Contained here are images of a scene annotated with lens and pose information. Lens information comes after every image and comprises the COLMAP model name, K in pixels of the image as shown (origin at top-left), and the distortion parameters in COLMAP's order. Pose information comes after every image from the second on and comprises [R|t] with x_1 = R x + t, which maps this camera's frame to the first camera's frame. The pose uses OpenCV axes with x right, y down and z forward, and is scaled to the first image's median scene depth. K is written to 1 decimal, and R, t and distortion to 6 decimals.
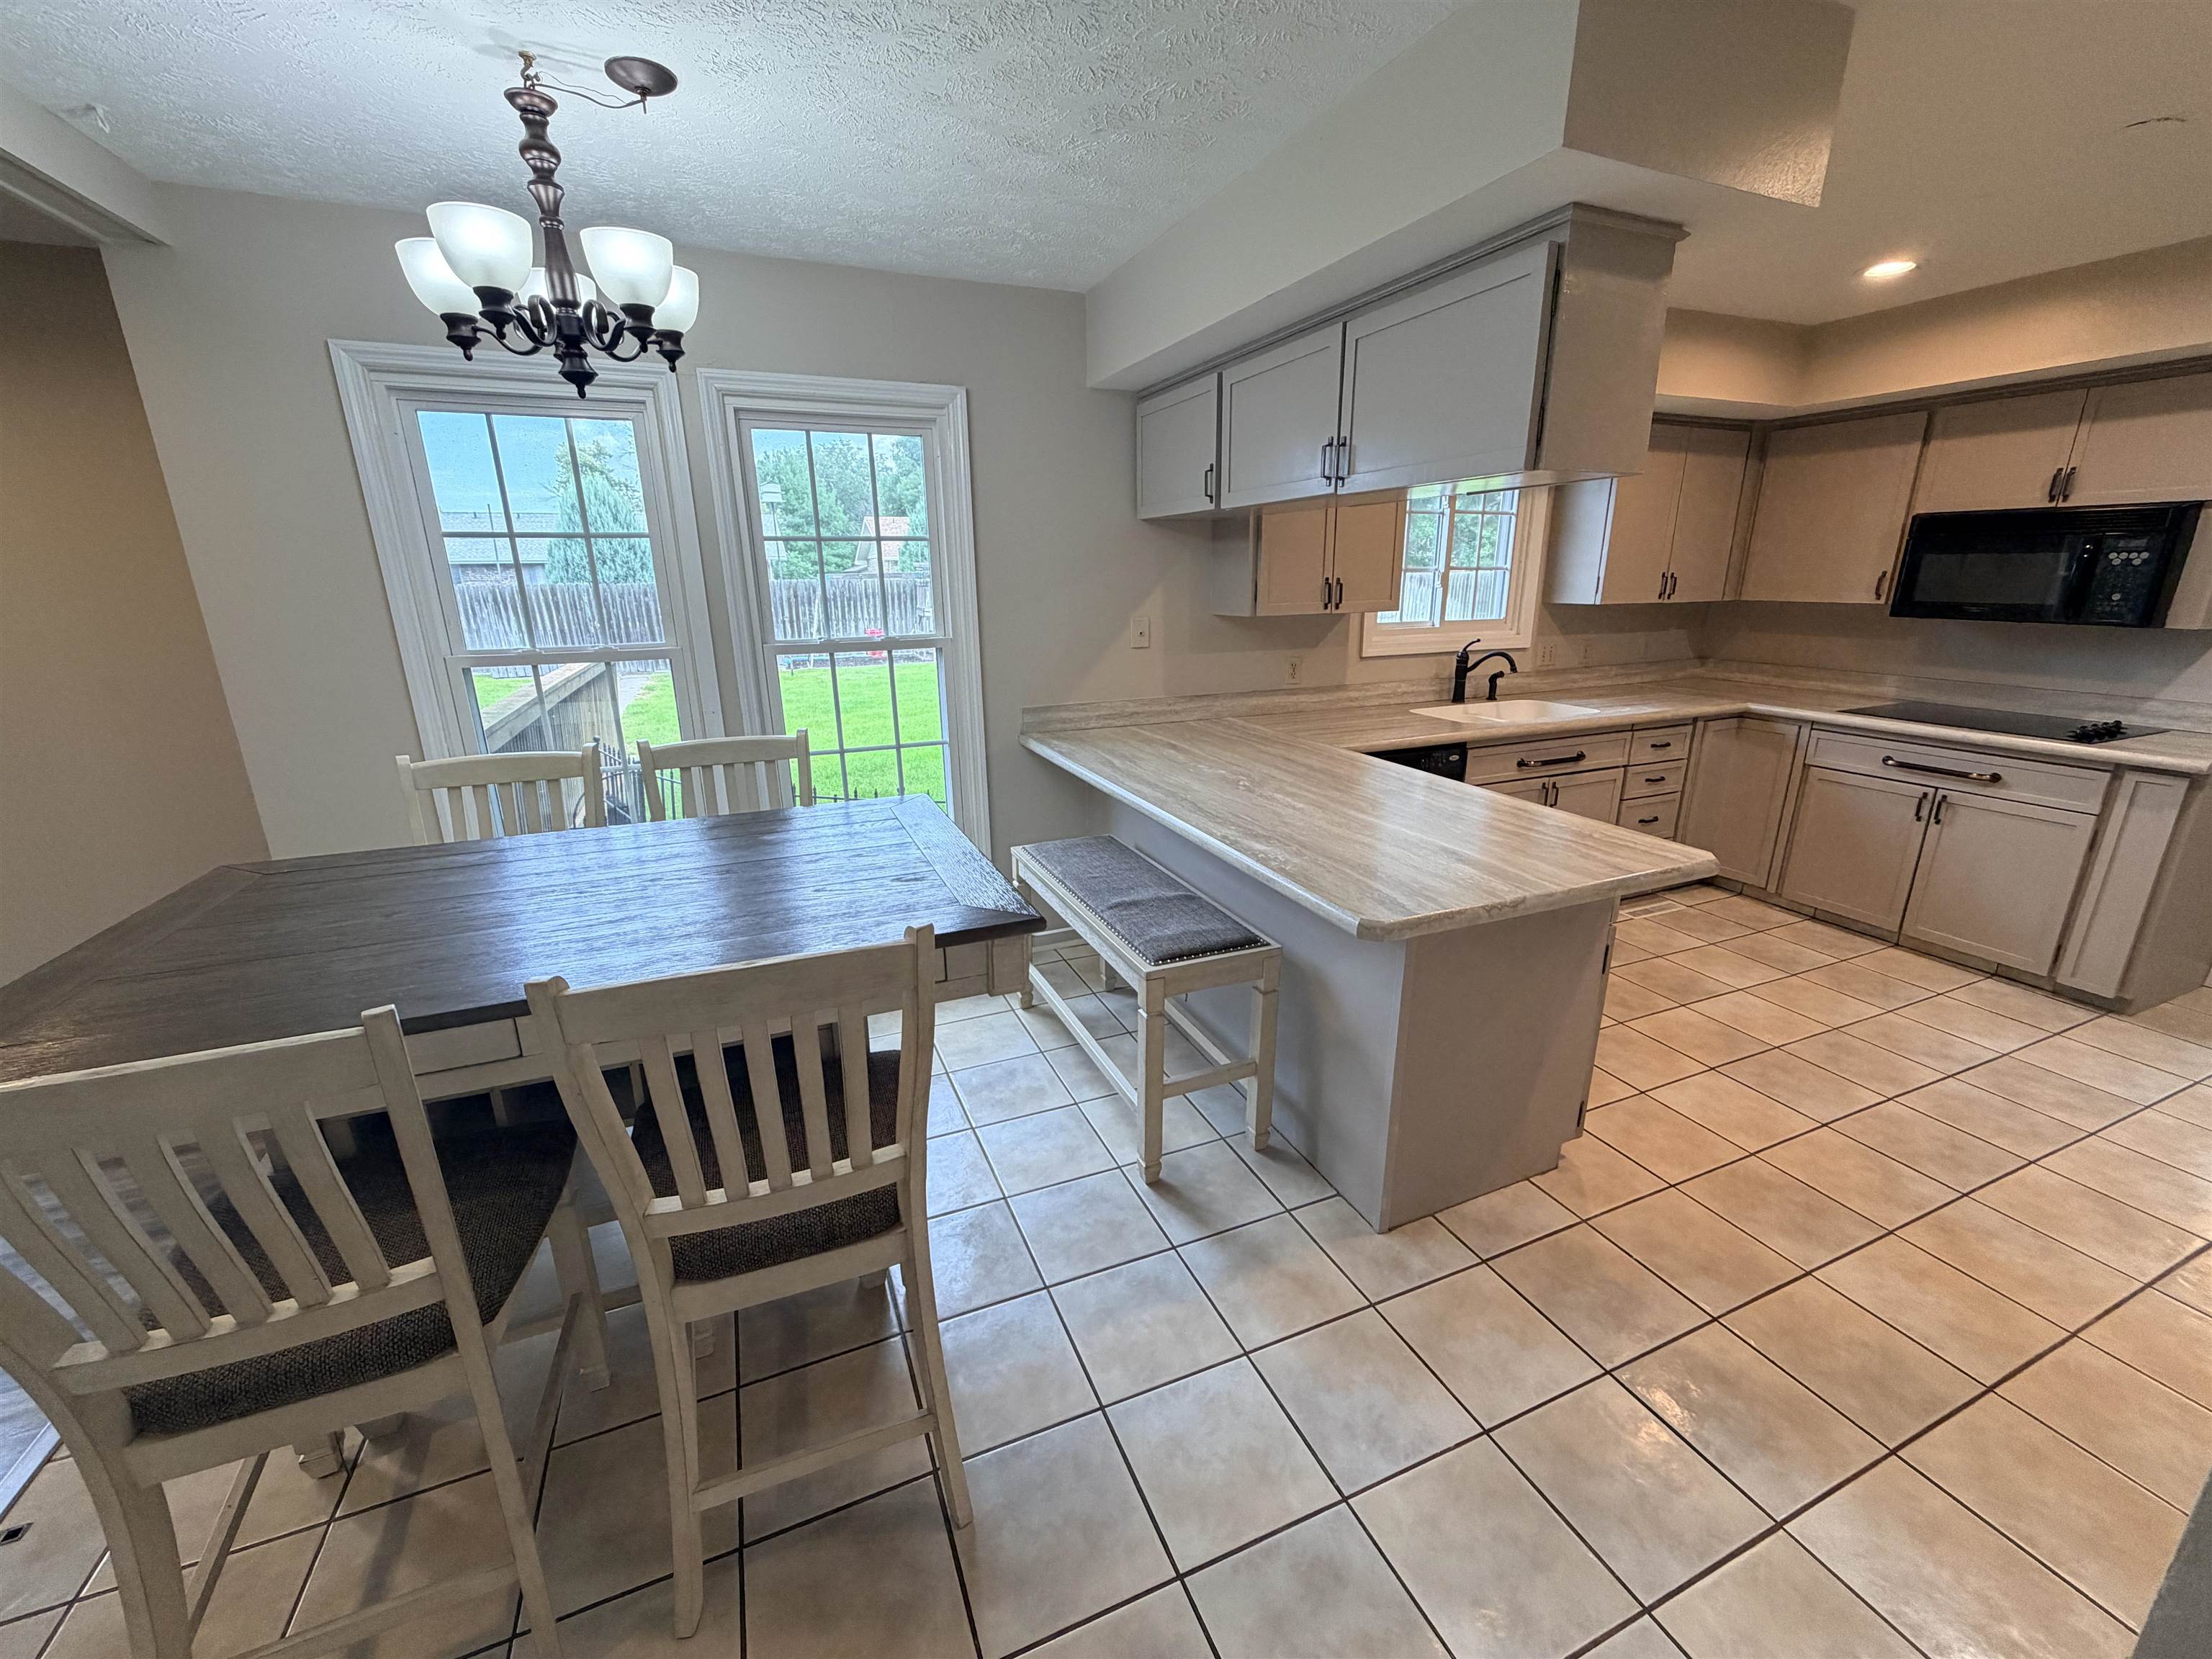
lens RADIAL K [[879.1, 0, 1102.1], [0, 879.1, 828.9], [0, 0, 1]] dist [0.000523, -0.000594]
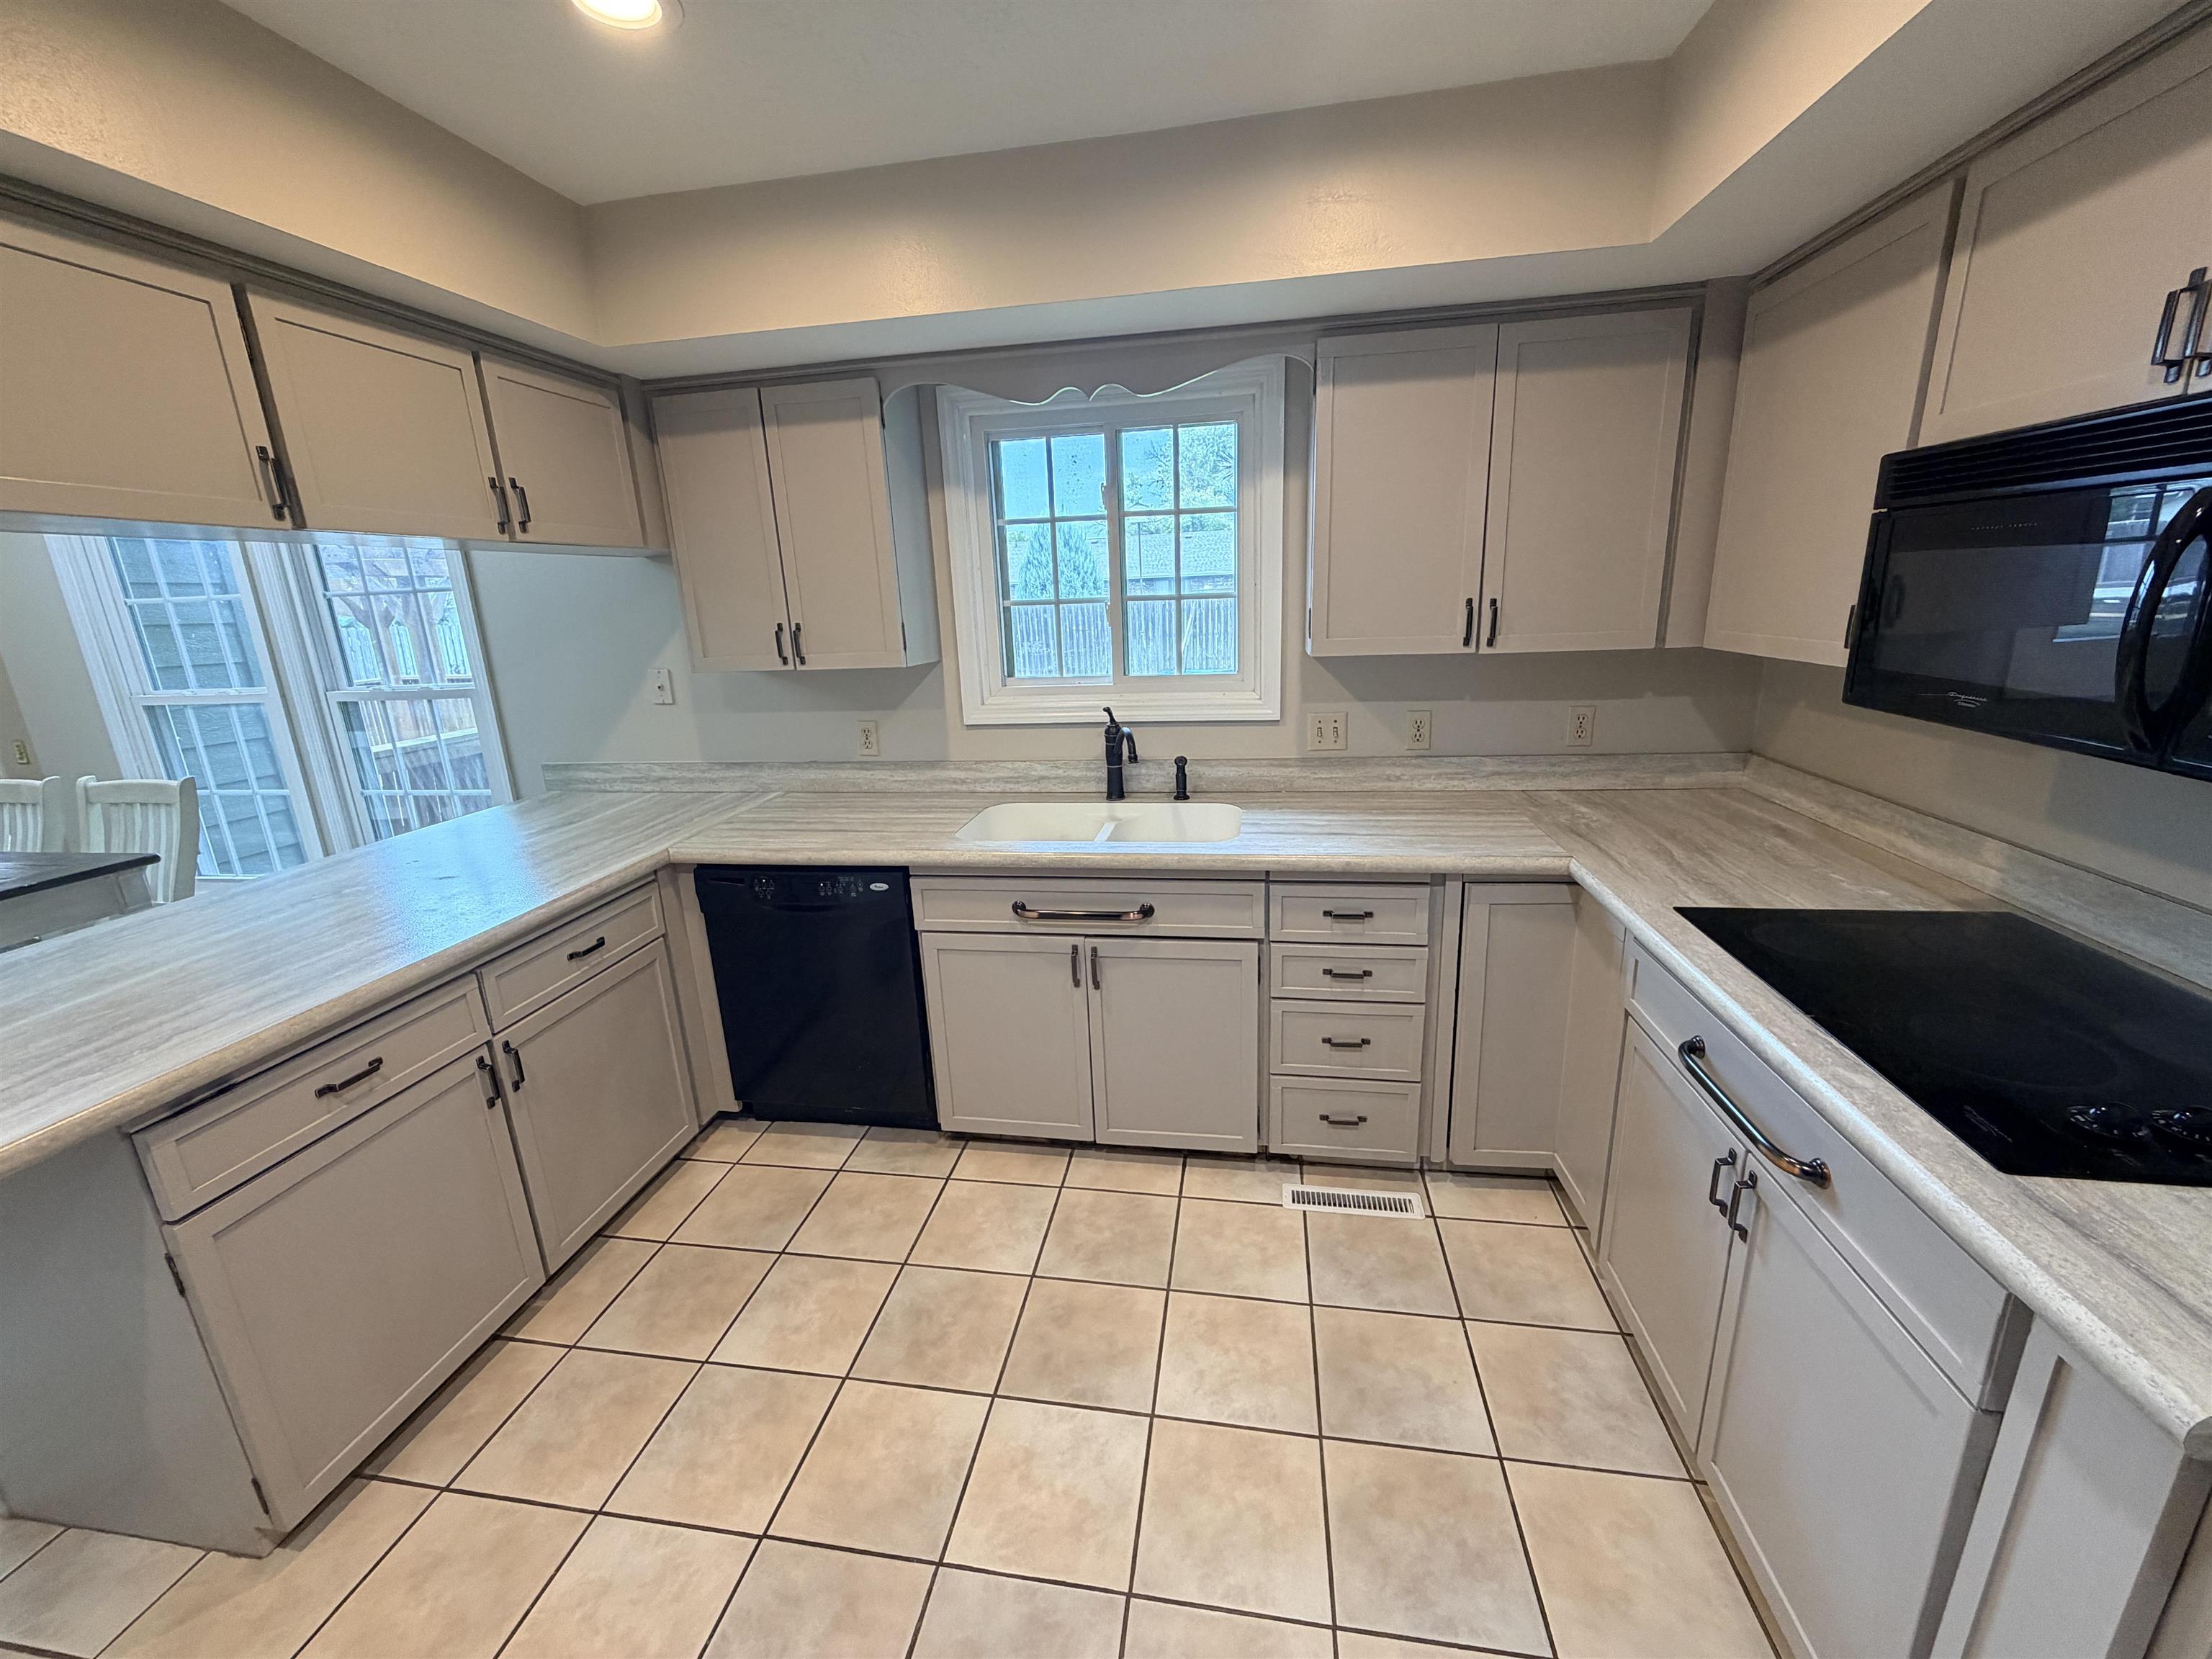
lens RADIAL K [[879.1, 0, 1102.1], [0, 879.1, 828.9], [0, 0, 1]] dist [0.000523, -0.000594]
pose [[0.844324, 0.117770, -0.522731, 0.826265], [-0.121985, 0.992178, 0.026502, -0.151487], [0.521764, 0.041389, 0.852085, 0.469094]]
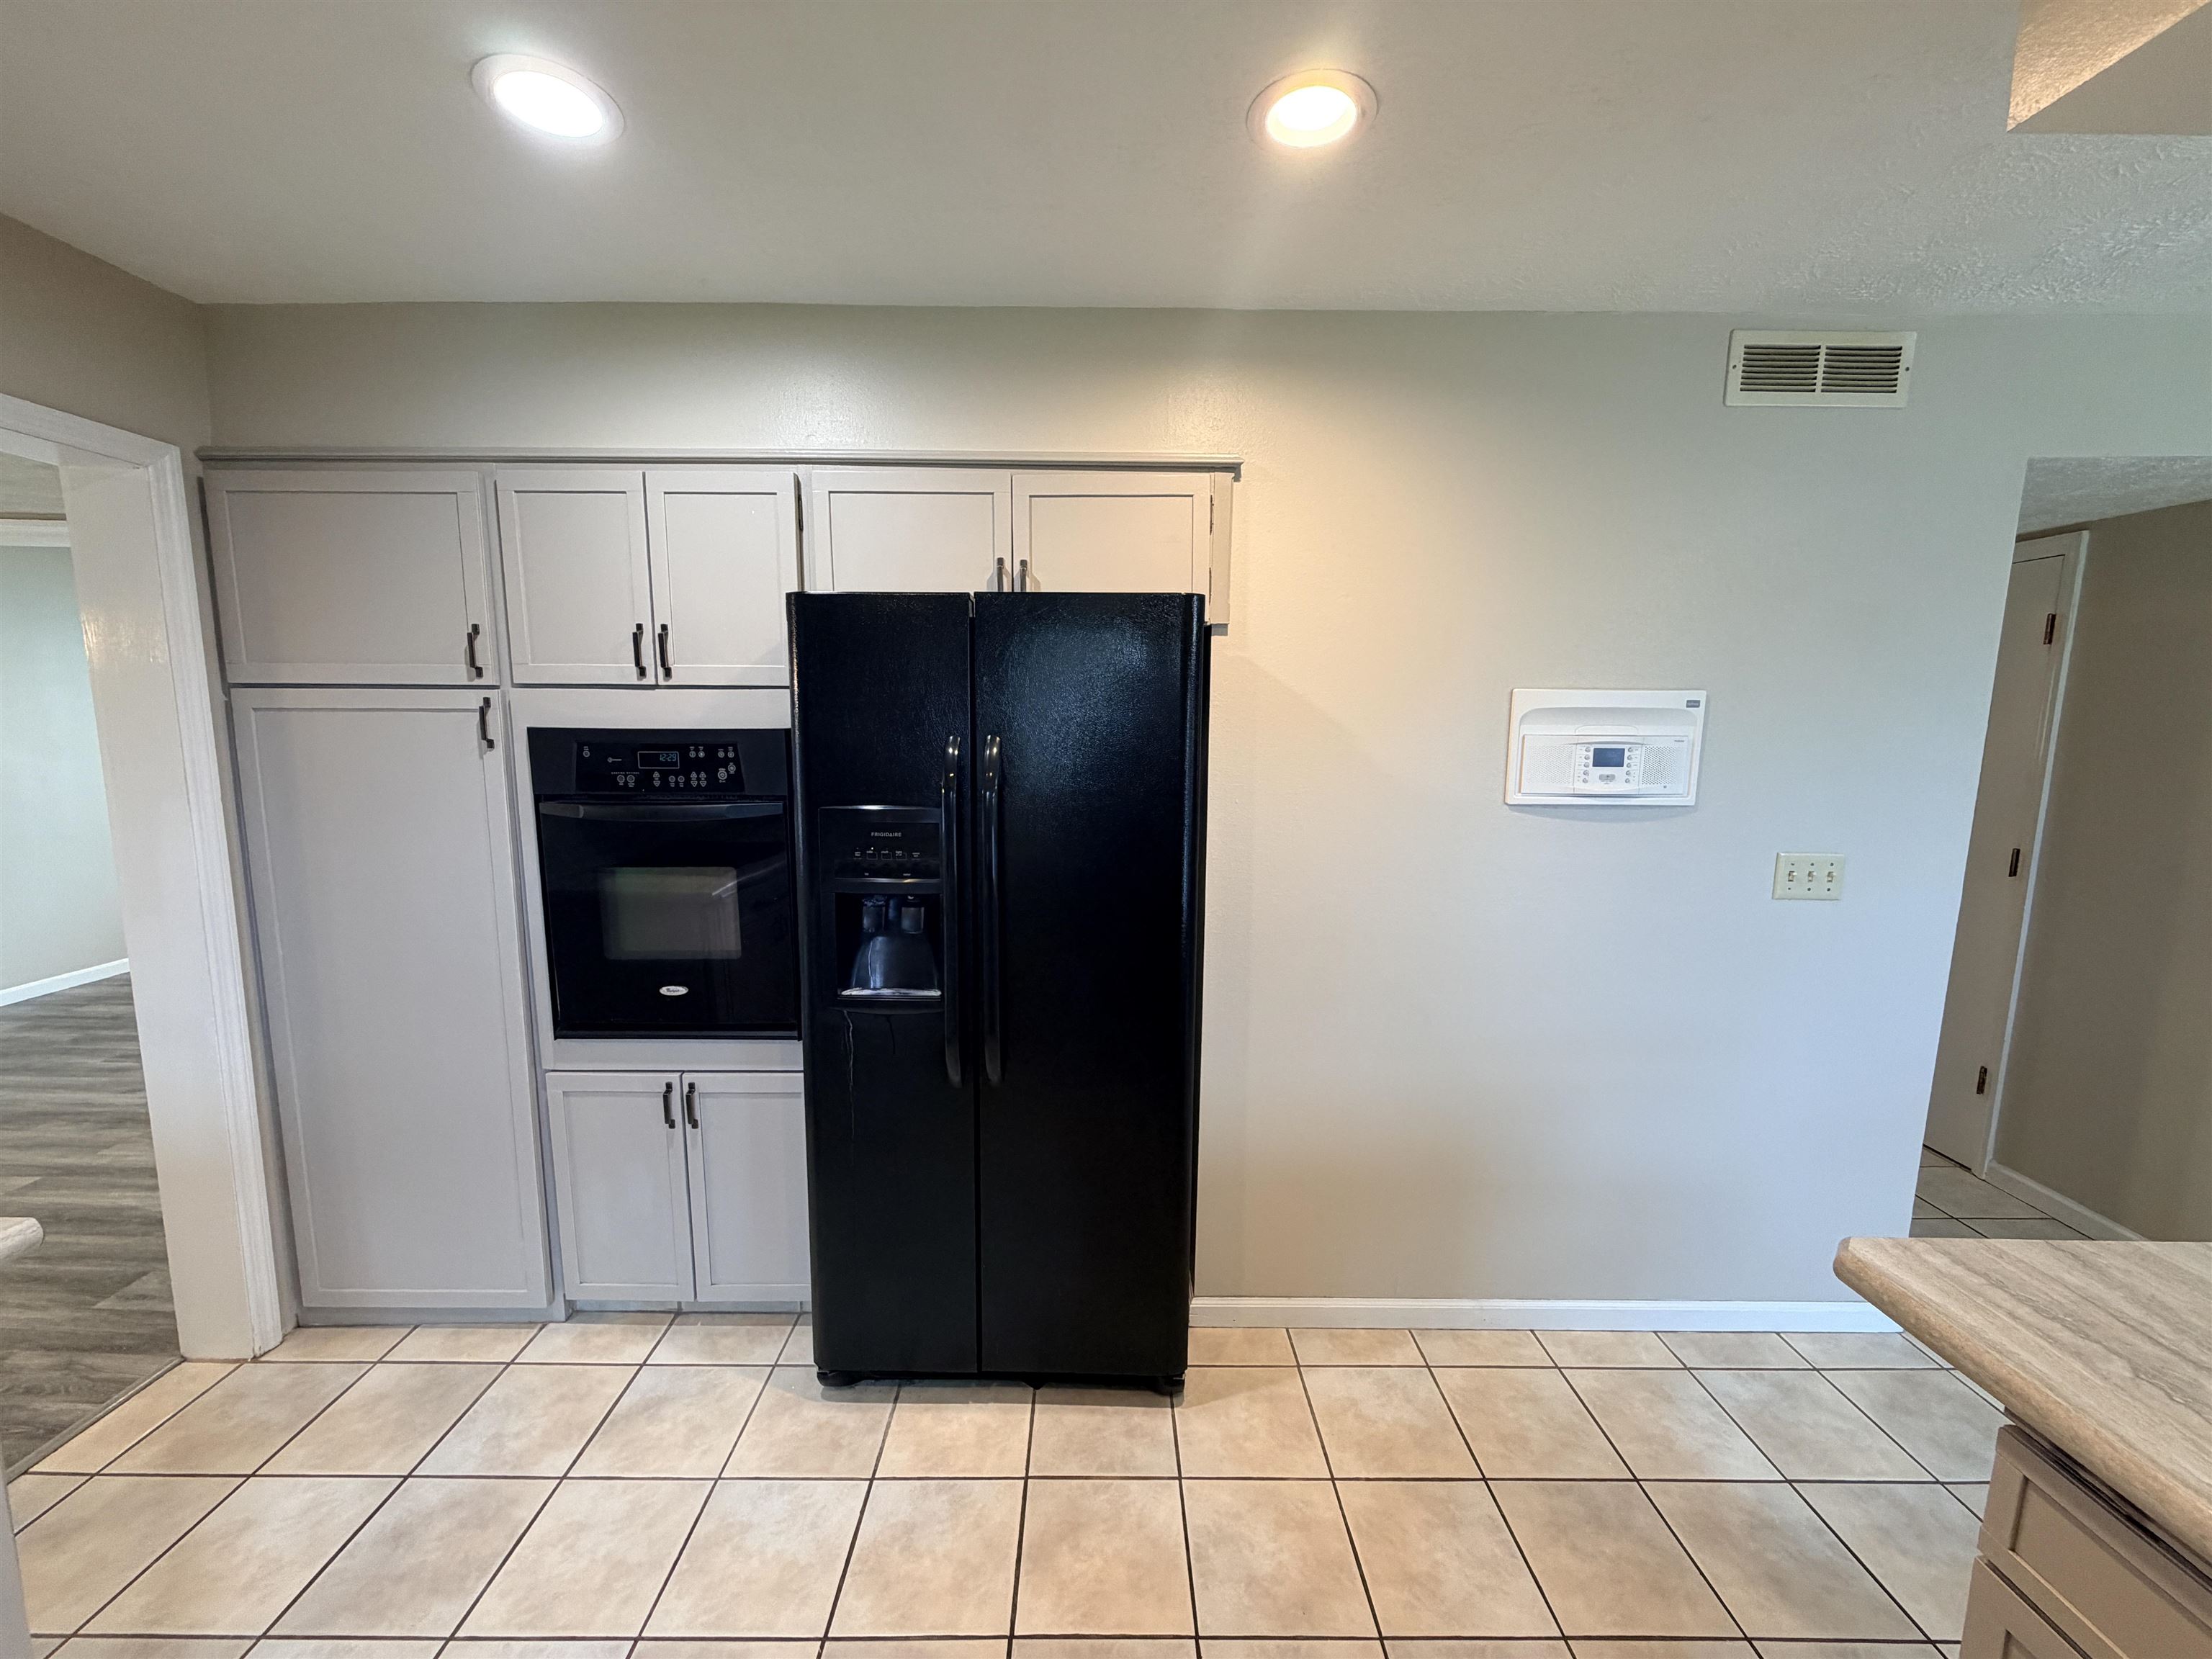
lens RADIAL K [[879.1, 0, 1102.1], [0, 879.1, 828.9], [0, 0, 1]] dist [0.000523, -0.000594]
pose [[-0.923825, -0.045062, 0.380155, 0.488448], [0.109891, 0.920036, 0.376108, -0.253521], [-0.366704, 0.389234, -0.845000, 0.809934]]
